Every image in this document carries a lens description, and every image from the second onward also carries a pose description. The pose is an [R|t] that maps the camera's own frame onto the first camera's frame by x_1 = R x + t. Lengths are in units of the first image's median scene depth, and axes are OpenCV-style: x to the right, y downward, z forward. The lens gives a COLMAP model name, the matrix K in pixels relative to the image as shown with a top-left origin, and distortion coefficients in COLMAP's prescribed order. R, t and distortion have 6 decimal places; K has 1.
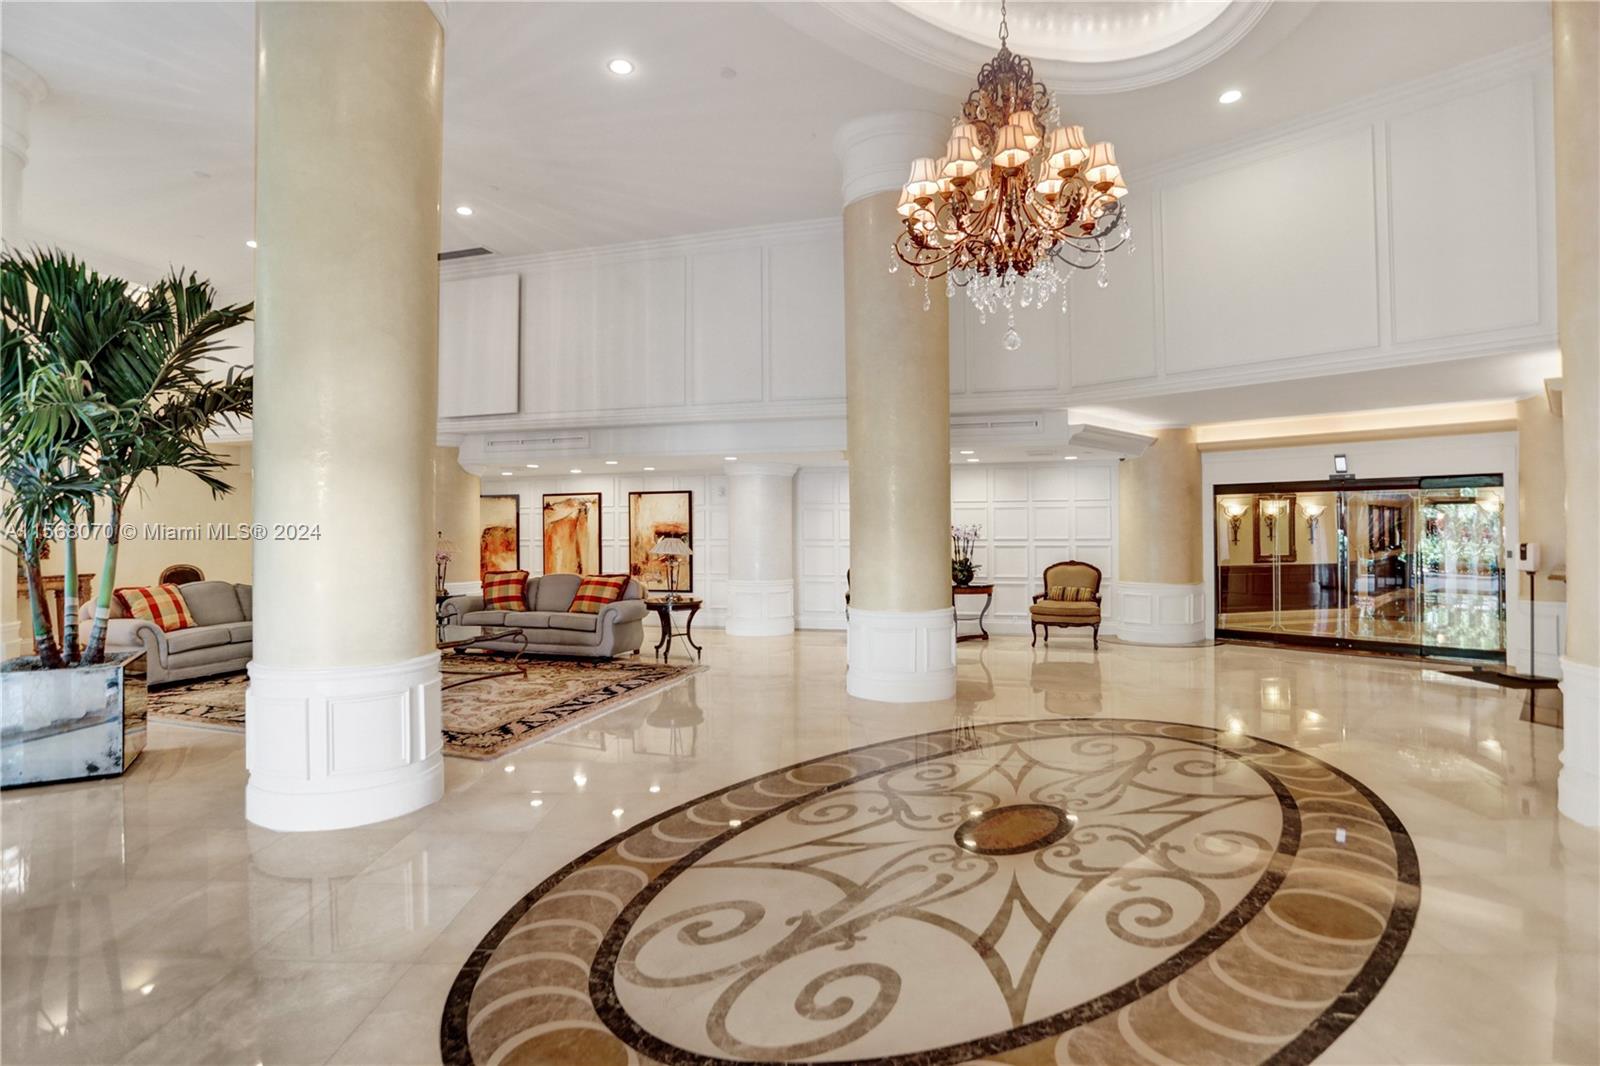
lens RADIAL K [[806.7, 0, 800.0], [0, 806.7, 533.0], [0, 0, 1]] dist [-0.067545, 0.033372]
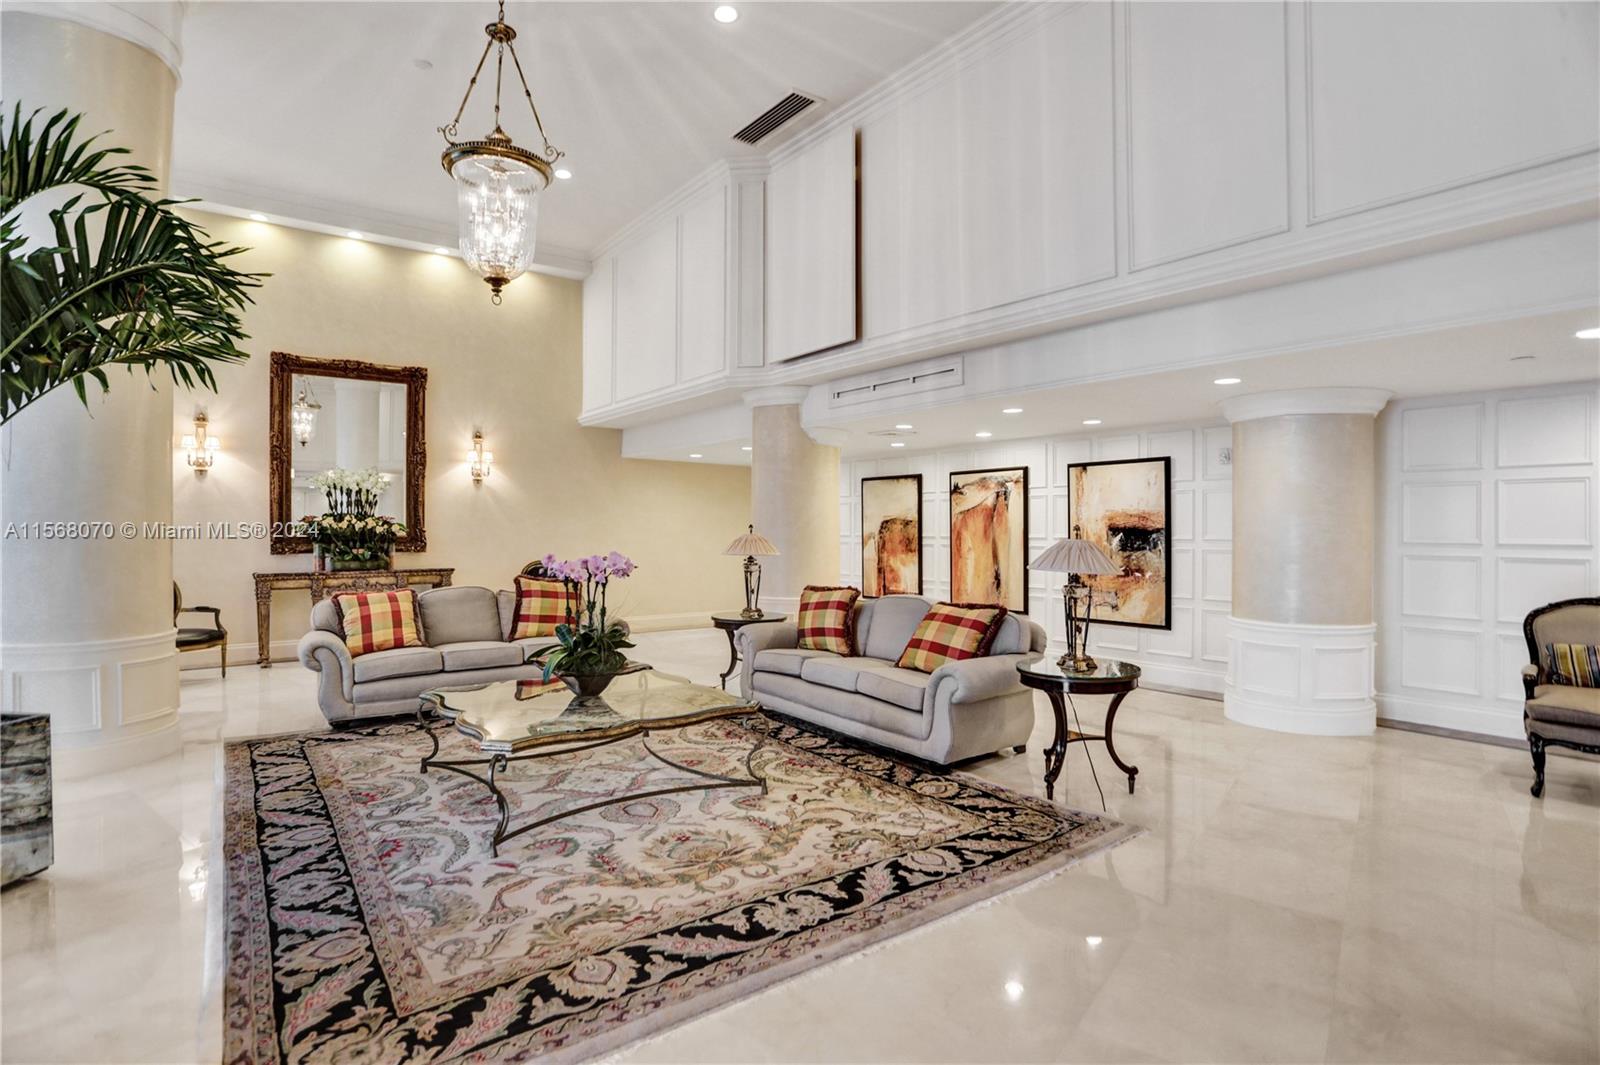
lens RADIAL K [[806.7, 0, 800.0], [0, 806.7, 532.5], [0, 0, 1]] dist [-0.067545, 0.033372]
pose [[0.797129, 0.009248, -0.603738, 0.000971], [-0.005246, 0.999951, 0.008391, -0.000856], [0.603786, -0.003521, 0.797139, 0.387424]]
